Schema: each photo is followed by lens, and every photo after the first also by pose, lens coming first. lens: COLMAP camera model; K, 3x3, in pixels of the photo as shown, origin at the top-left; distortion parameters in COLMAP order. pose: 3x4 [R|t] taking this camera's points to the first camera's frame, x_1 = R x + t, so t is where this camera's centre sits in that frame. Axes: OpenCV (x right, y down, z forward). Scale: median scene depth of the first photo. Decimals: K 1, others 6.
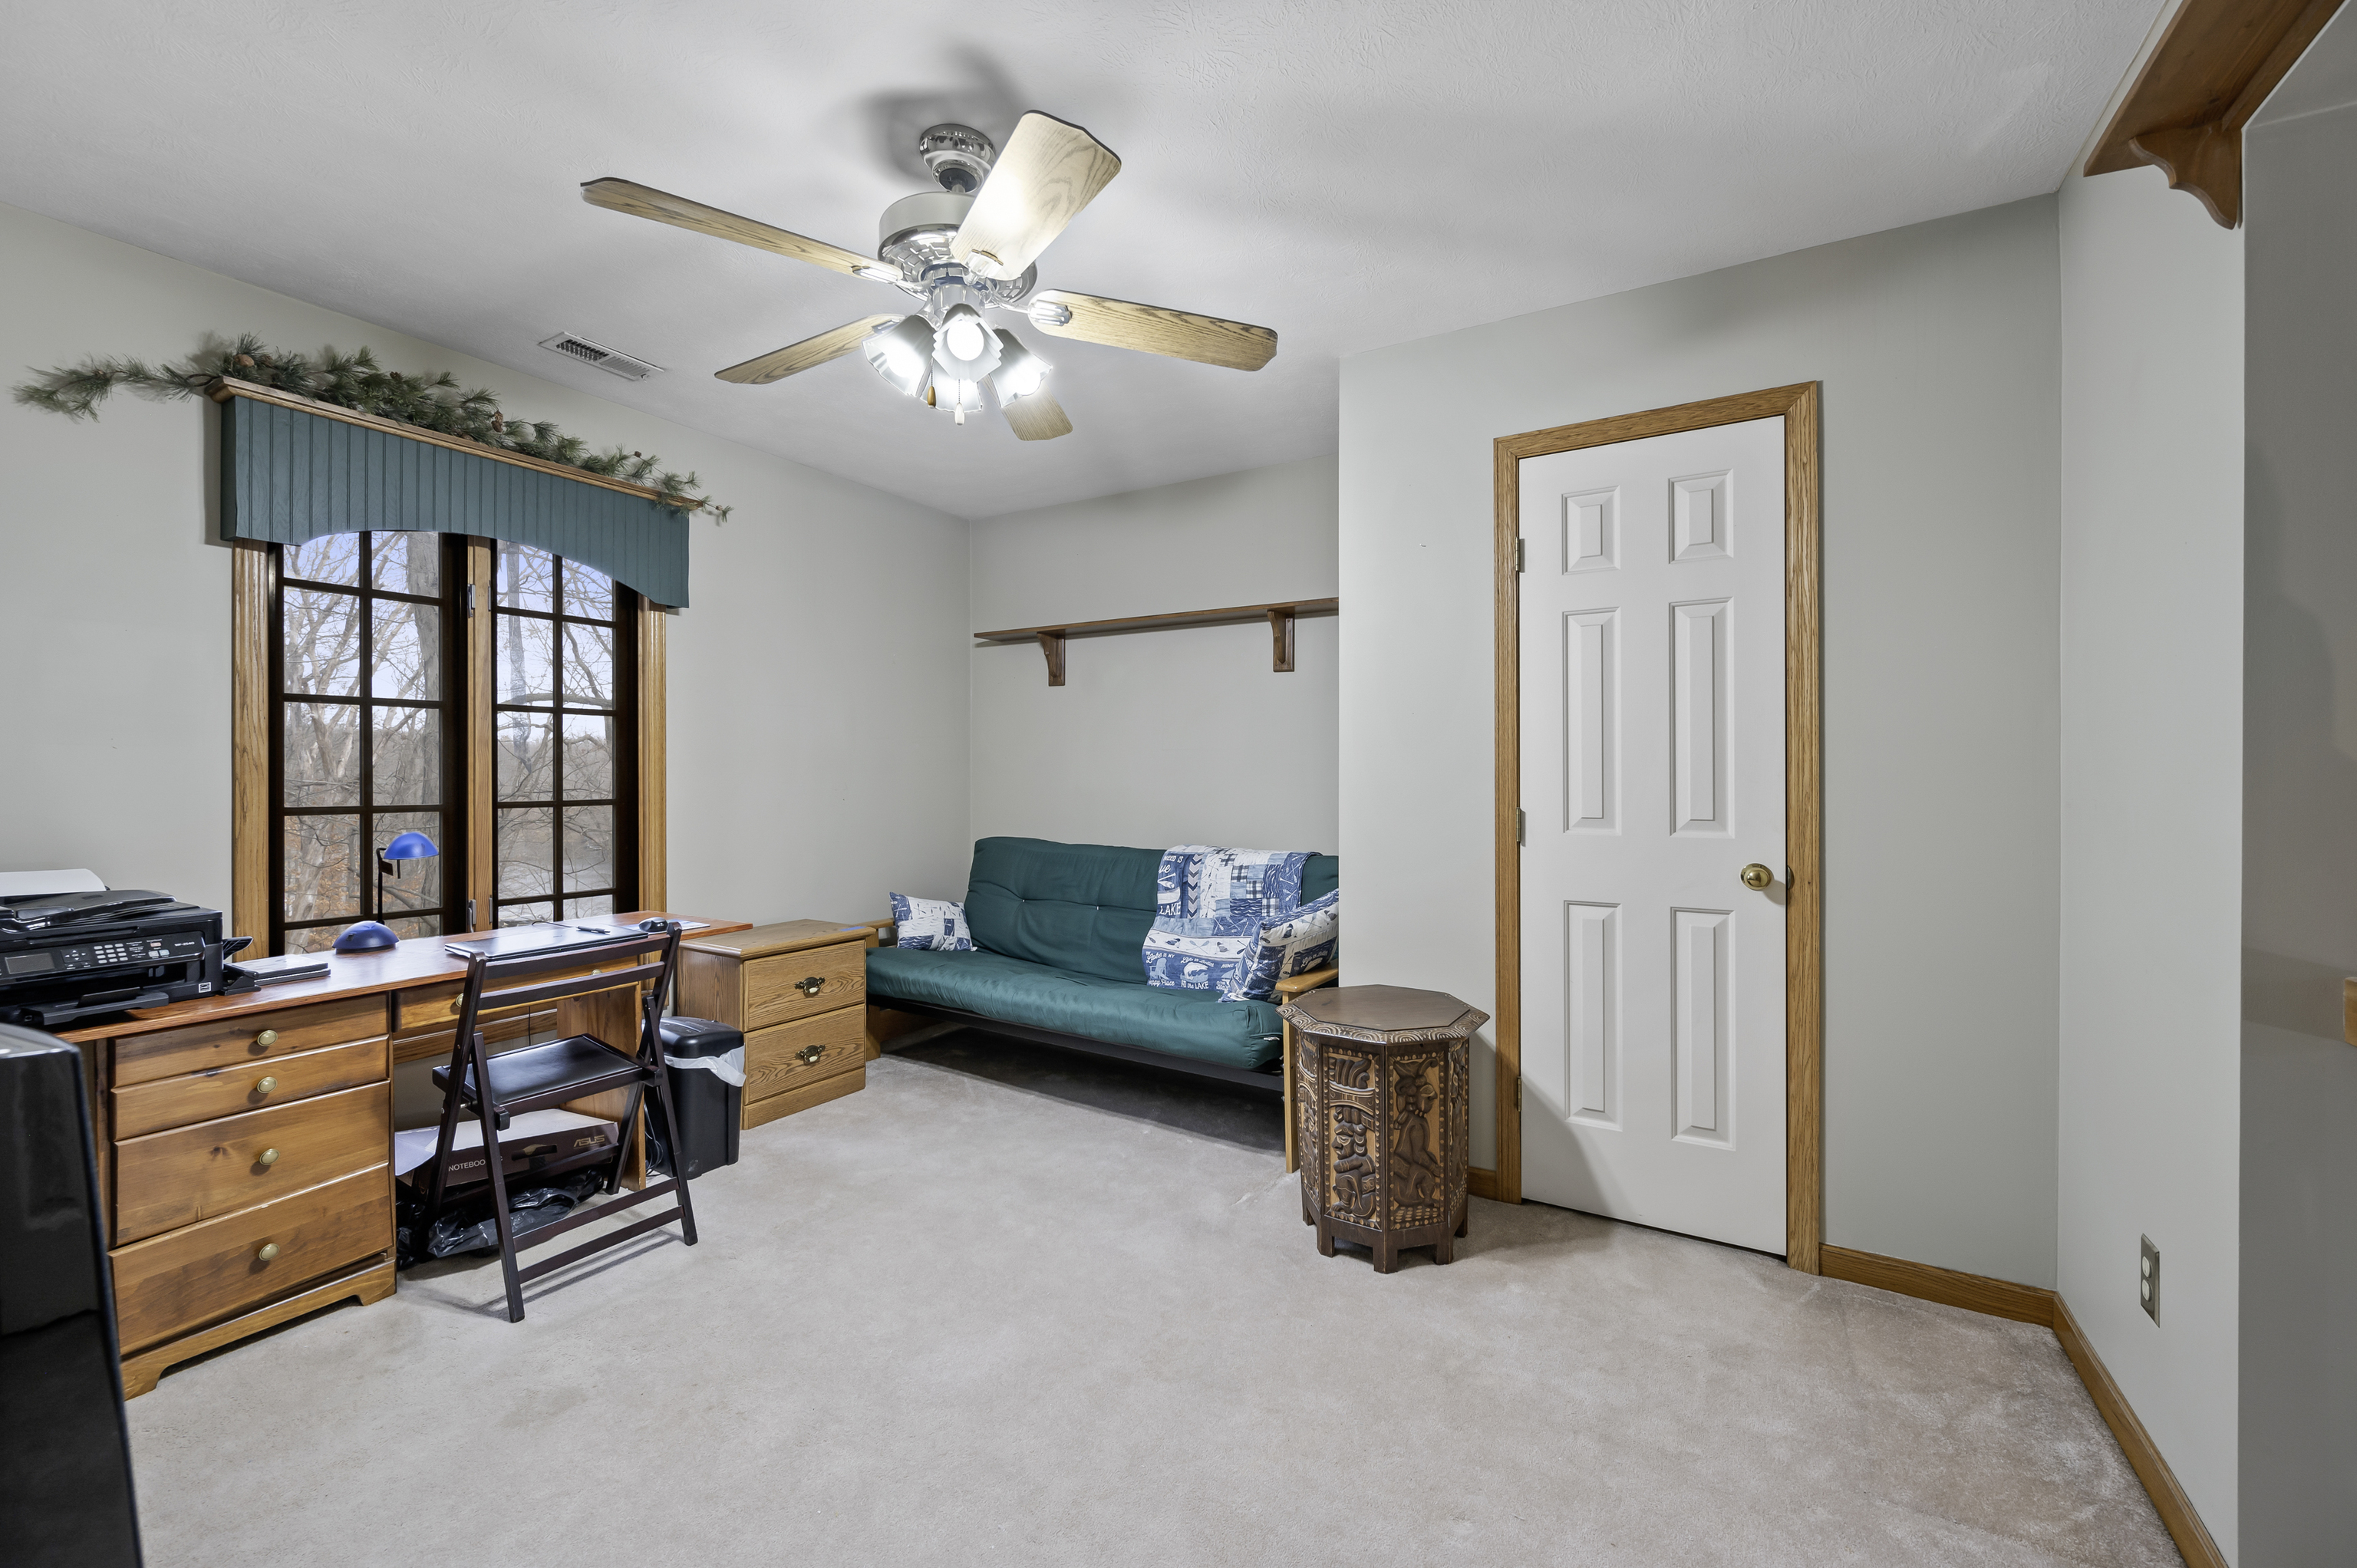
lens RADIAL K [[939.2, 0, 1181.2], [0, 939.2, 766.7], [0, 0, 1]] dist [-0.000298, 0.000104]
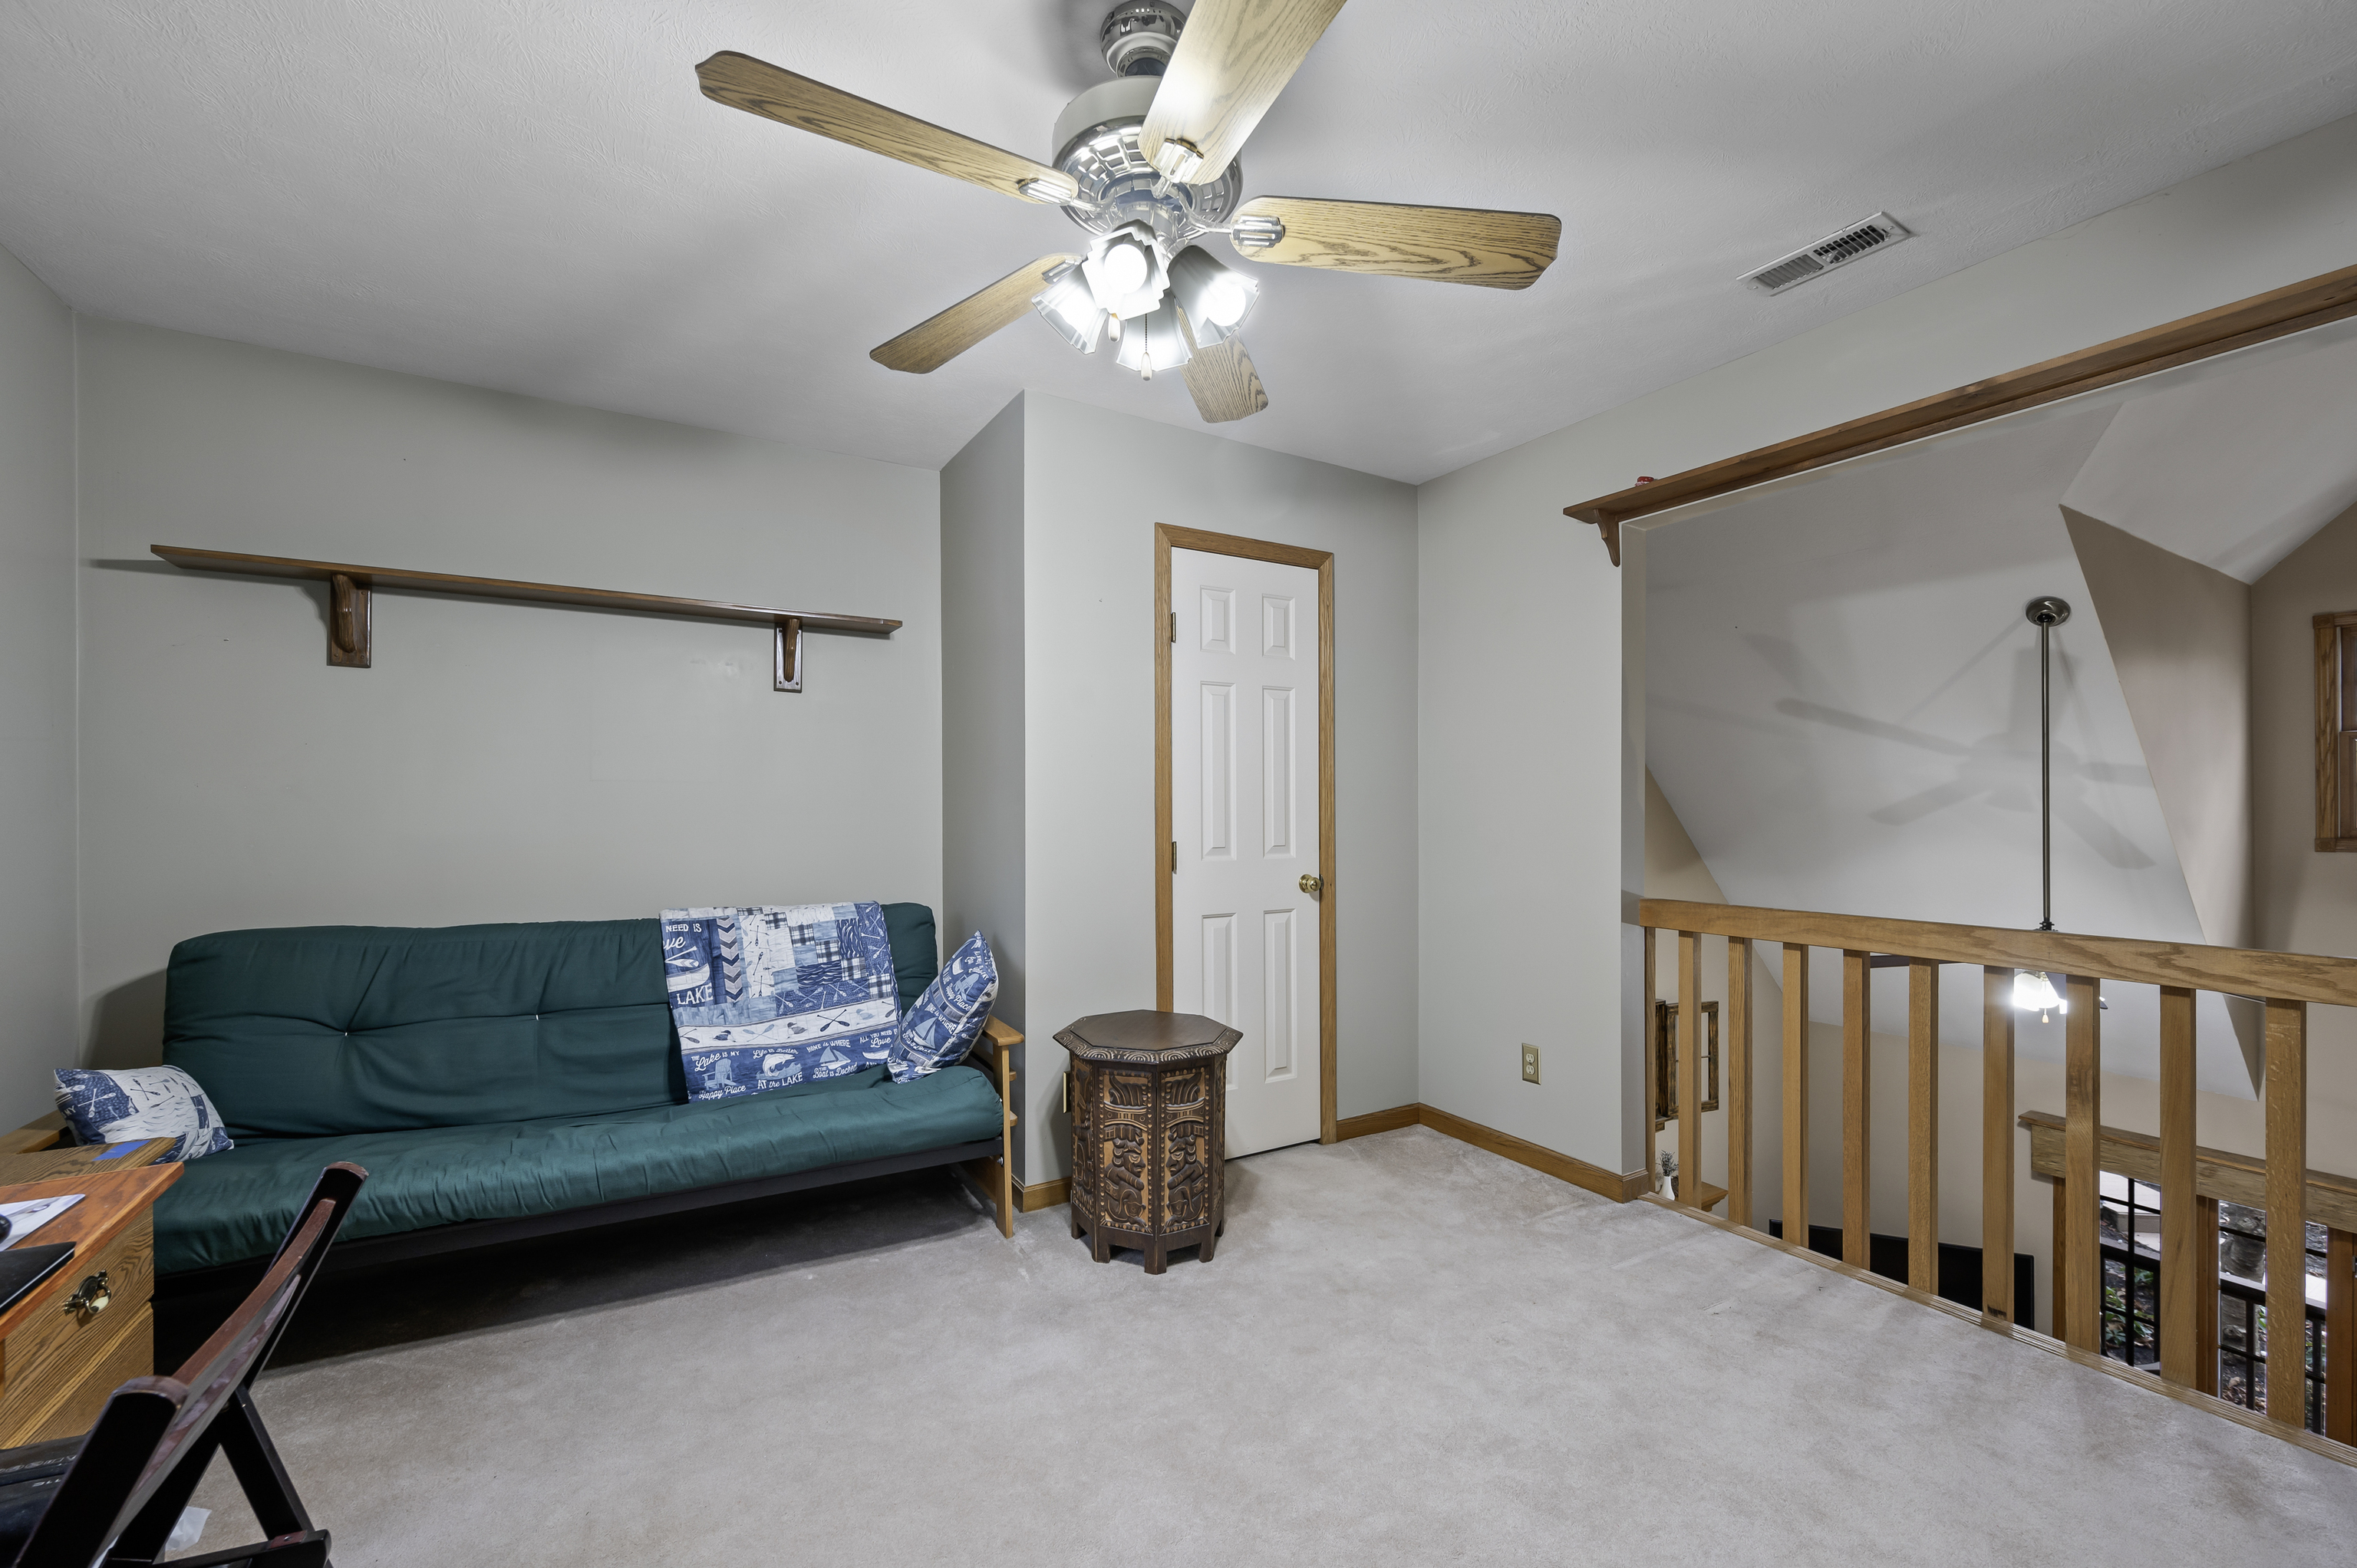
lens RADIAL K [[949.9, 0, 1172.3], [0, 949.9, 797.5], [0, 0, 1]] dist [0.000671, -0.004057]
pose [[0.482024, 0.007882, 0.876123, -0.526897], [-0.004503, 0.999969, -0.006519, -0.002685], [-0.876147, -0.000803, 0.482044, 0.325570]]
